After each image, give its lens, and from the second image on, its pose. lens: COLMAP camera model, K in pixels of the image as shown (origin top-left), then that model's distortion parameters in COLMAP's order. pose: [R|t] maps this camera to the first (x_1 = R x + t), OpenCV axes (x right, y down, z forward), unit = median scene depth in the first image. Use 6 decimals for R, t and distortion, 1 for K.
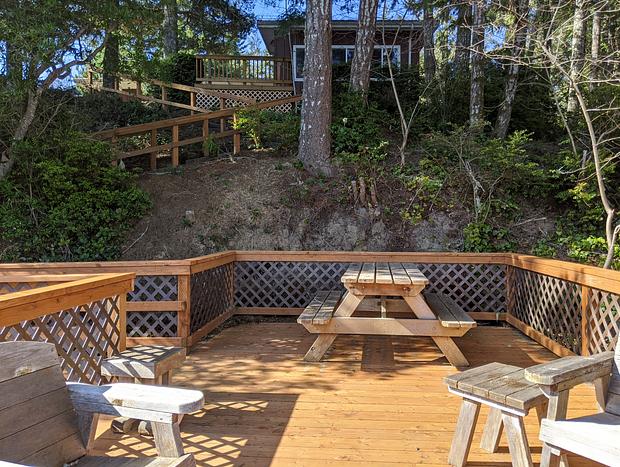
lens RADIAL K [[500.3, 0, 317.3], [0, 500.3, 233.6], [0, 0, 1]] dist [0.092897, -0.162817]
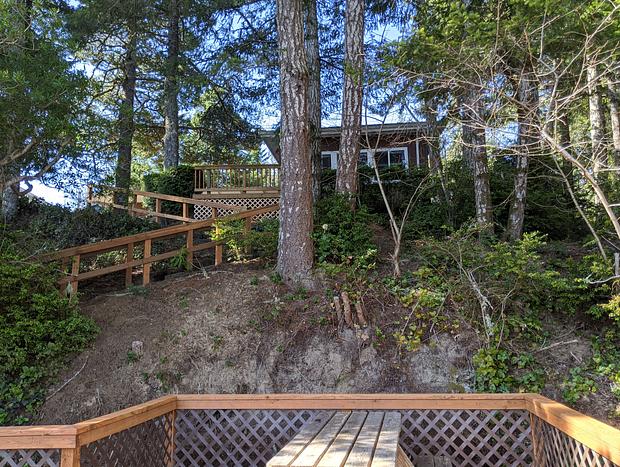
lens RADIAL K [[500.3, 0, 317.3], [0, 500.3, 233.6], [0, 0, 1]] dist [0.092897, -0.162817]
pose [[0.997288, -0.038978, -0.062433, 0.098997], [0.025770, 0.979486, -0.199859, -0.043363], [0.068942, 0.197708, 0.977834, 0.162149]]
